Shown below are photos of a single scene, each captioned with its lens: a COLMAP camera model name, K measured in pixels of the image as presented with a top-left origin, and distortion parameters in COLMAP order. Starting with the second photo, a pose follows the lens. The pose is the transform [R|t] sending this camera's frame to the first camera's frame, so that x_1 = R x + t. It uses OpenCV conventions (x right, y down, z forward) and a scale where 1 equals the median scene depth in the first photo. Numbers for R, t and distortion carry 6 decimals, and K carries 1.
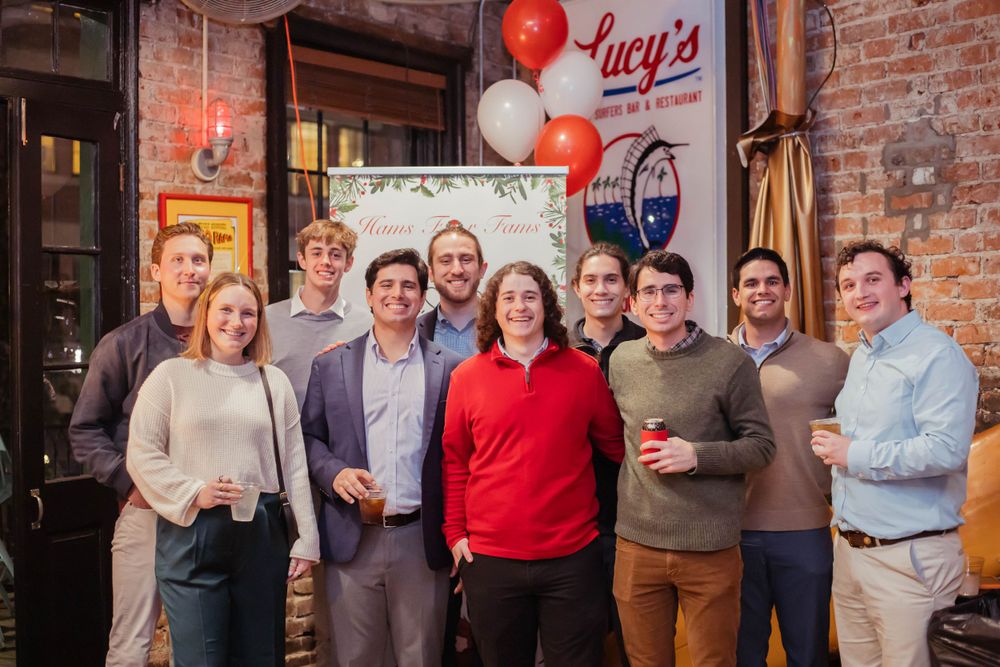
lens RADIAL K [[1538.3, 0, 500.0], [0, 1538.3, 333.5], [0, 0, 1]] dist [-0.142768, 0.022442]
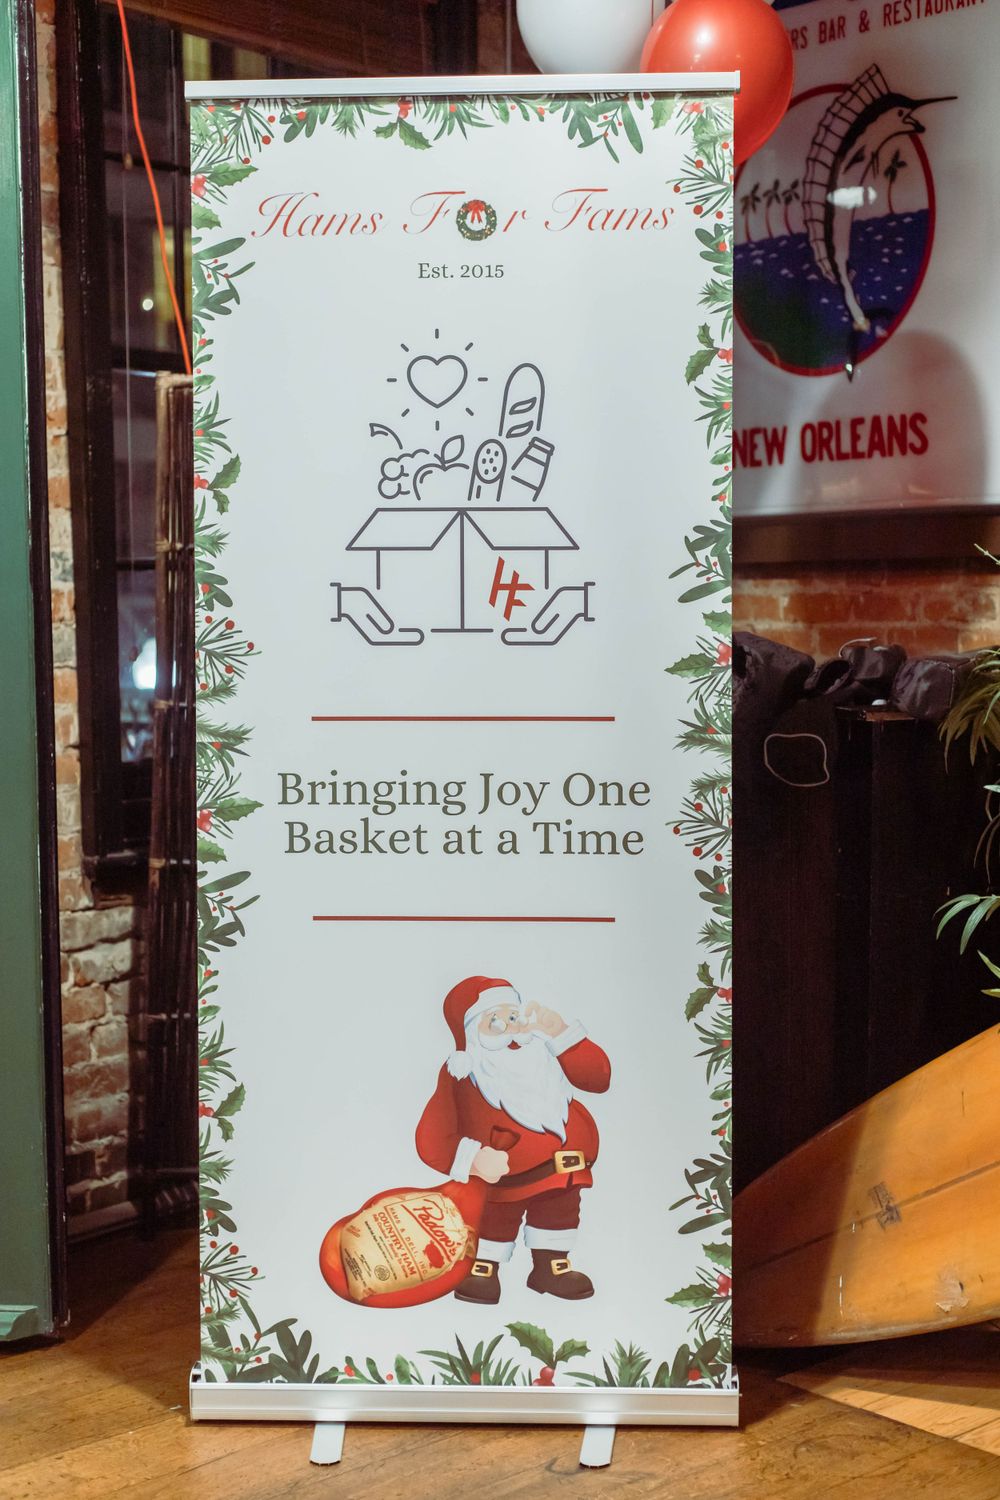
lens RADIAL K [[2368.3, 0, 464.3], [0, 2368.3, 746.3], [0, 0, 1]] dist [-0.023786, 0.028209]
pose [[0.999941, -0.002964, -0.010475, -0.024470], [0.003560, 0.998351, 0.057300, 0.039116], [0.010288, -0.057334, 0.998302, 0.295699]]
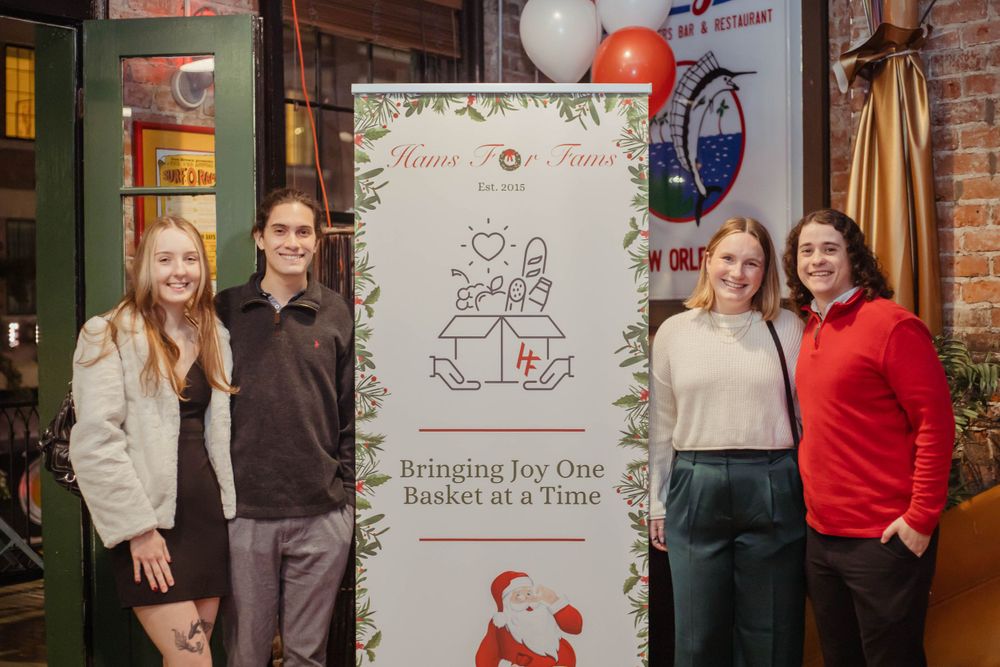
lens RADIAL K [[1538.3, 0, 500.0], [0, 1538.3, 333.5], [0, 0, 1]] dist [-0.142768, 0.022442]
pose [[0.998920, -0.002263, 0.046419, -0.066897], [0.001530, 0.999874, 0.015828, 0.009085], [-0.046449, -0.015740, 0.998797, 0.179908]]
